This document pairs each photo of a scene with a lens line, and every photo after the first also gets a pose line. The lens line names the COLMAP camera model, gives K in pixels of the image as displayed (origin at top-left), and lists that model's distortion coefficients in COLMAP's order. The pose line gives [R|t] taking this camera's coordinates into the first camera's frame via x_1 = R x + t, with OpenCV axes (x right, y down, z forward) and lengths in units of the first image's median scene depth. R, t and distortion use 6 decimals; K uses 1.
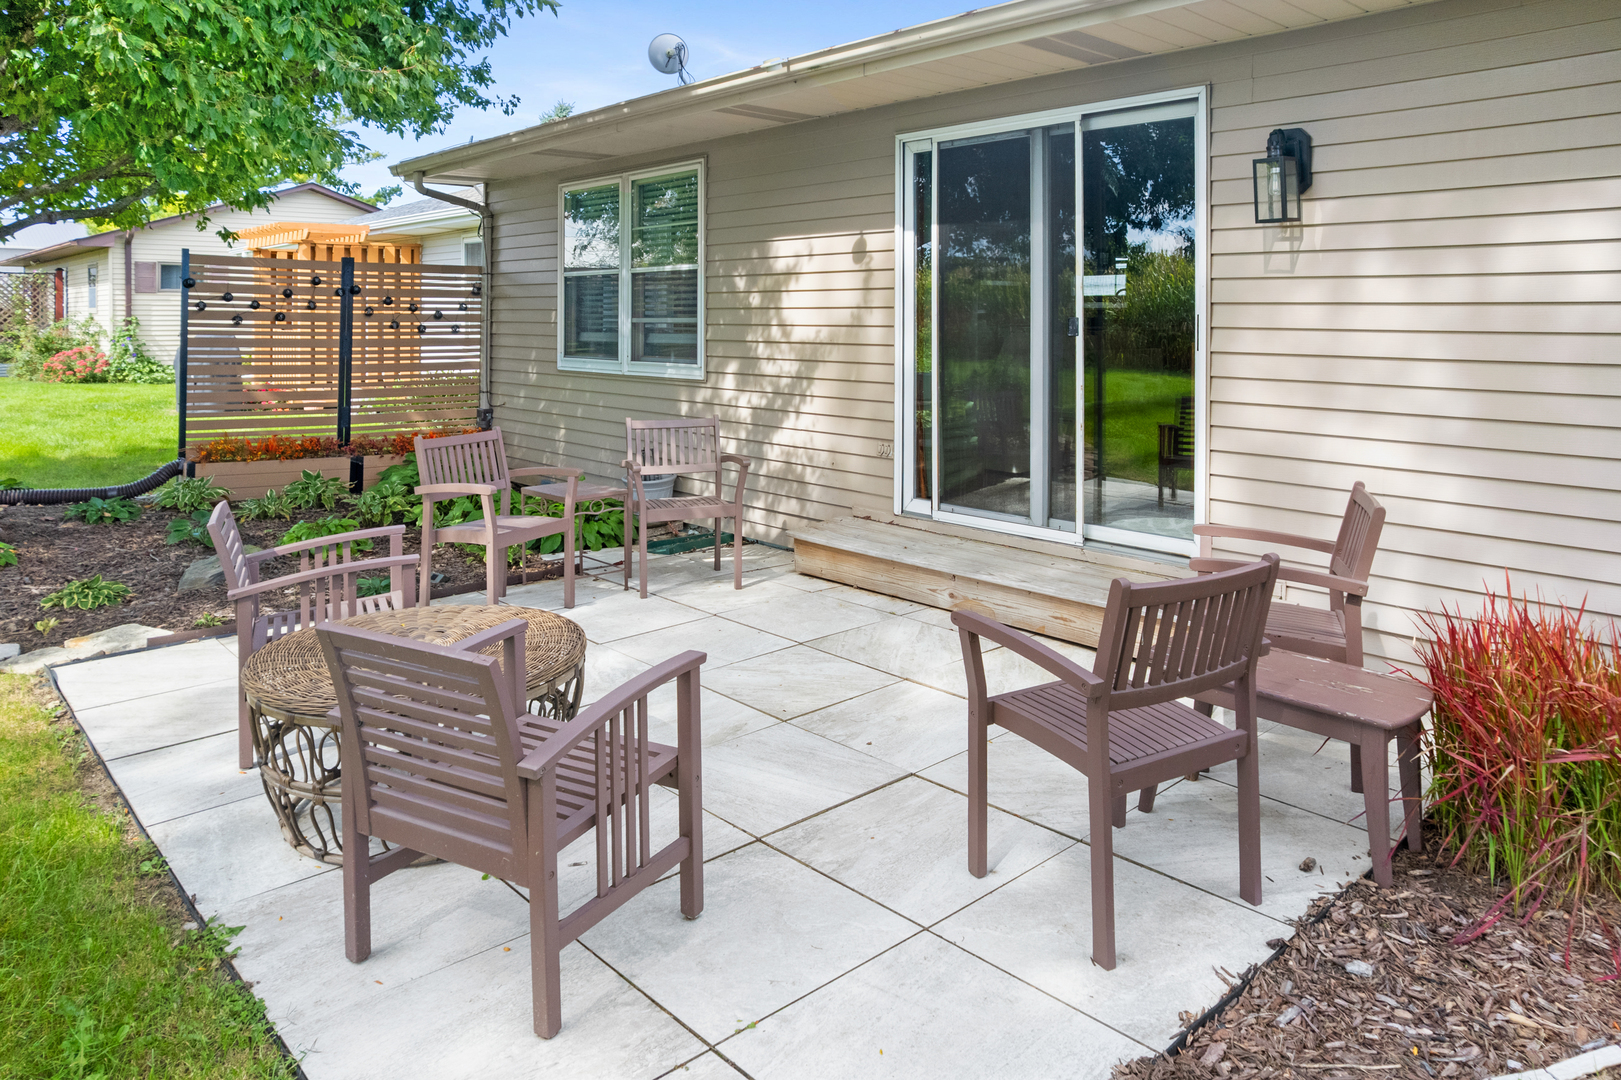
lens RADIAL K [[1069.4, 0, 823.0], [0, 1069.4, 554.3], [0, 0, 1]] dist [-0.066491, 0.064063]
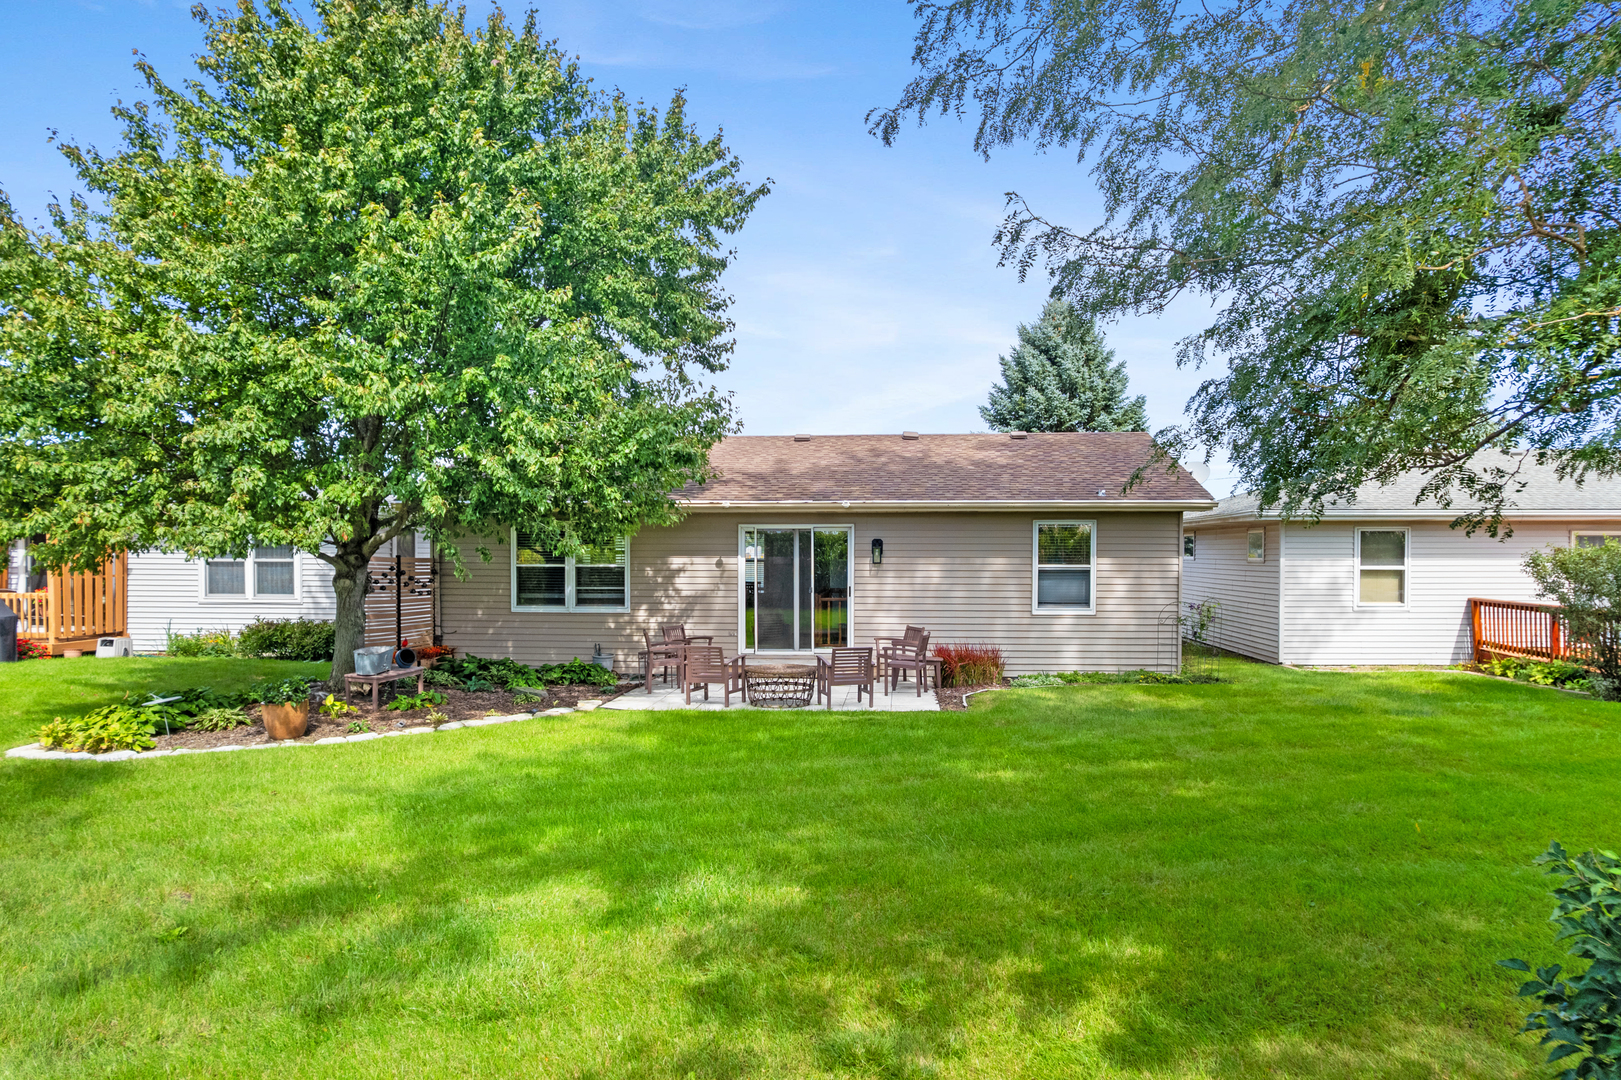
lens RADIAL K [[1069.4, 0, 823.0], [0, 1069.4, 554.3], [0, 0, 1]] dist [-0.066491, 0.064063]
pose [[0.734802, 0.000942, 0.678281, -1.529074], [0.145706, 0.976434, -0.159204, 0.162406], [-0.662447, 0.215813, 0.717349, -1.099410]]
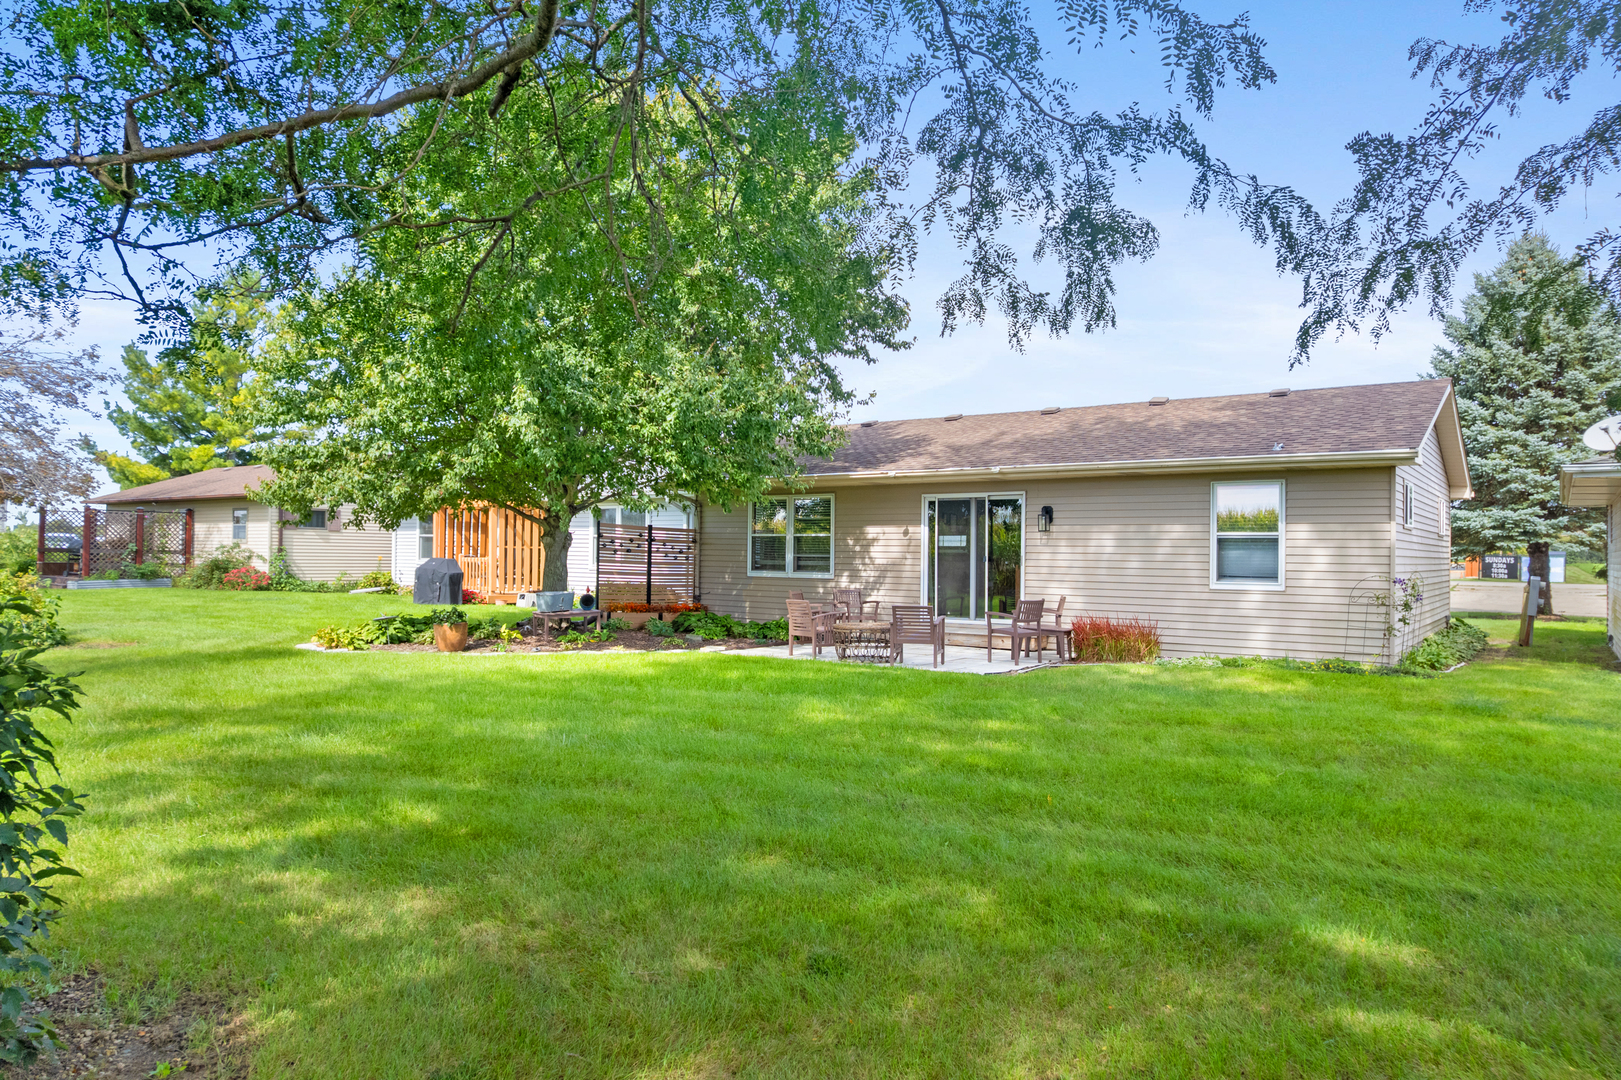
lens RADIAL K [[1040.7, 0, 833.0], [0, 1040.7, 534.6], [0, 0, 1]] dist [-0.076388, 0.067349]
pose [[0.983390, 0.017395, 0.180671, -0.616138], [0.026143, 0.971443, -0.235828, 0.351343], [-0.179614, 0.236634, 0.954852, -1.534676]]
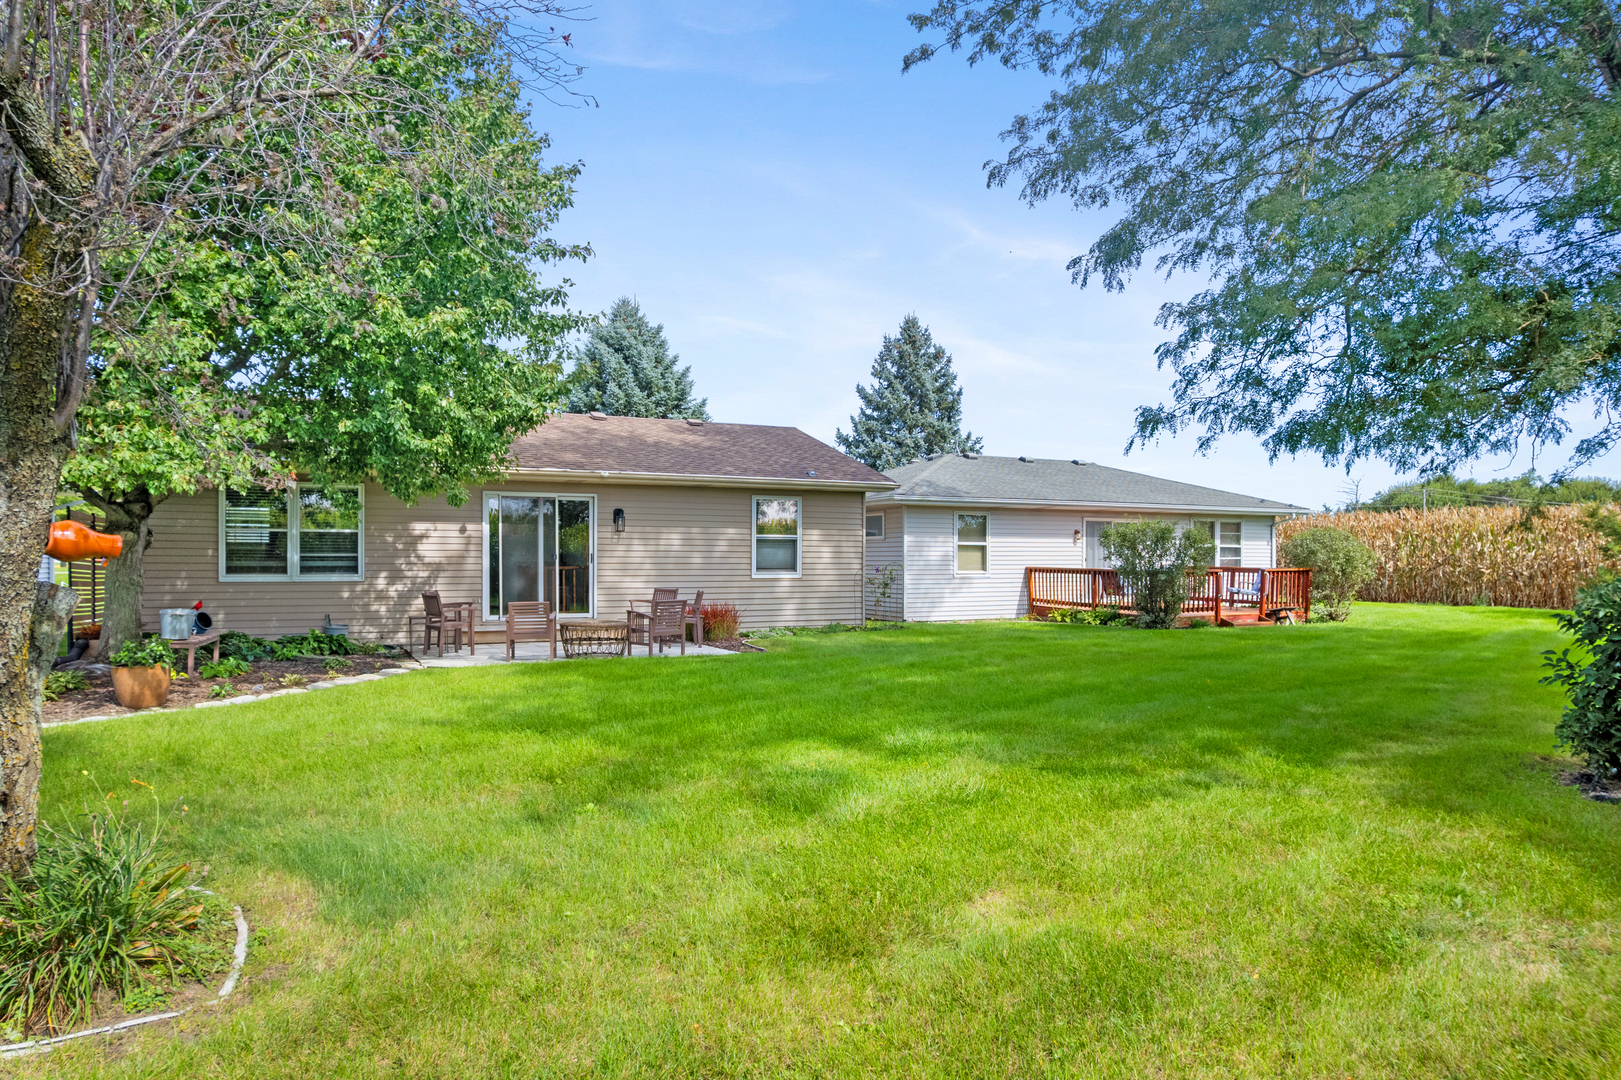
lens RADIAL K [[1069.4, 0, 823.0], [0, 1069.4, 554.3], [0, 0, 1]] dist [-0.066491, 0.064063]
pose [[0.281693, 0.007218, 0.959477, -2.160843], [0.207029, 0.975960, -0.068123, 0.144460], [-0.936903, 0.217830, 0.273427, -0.565240]]
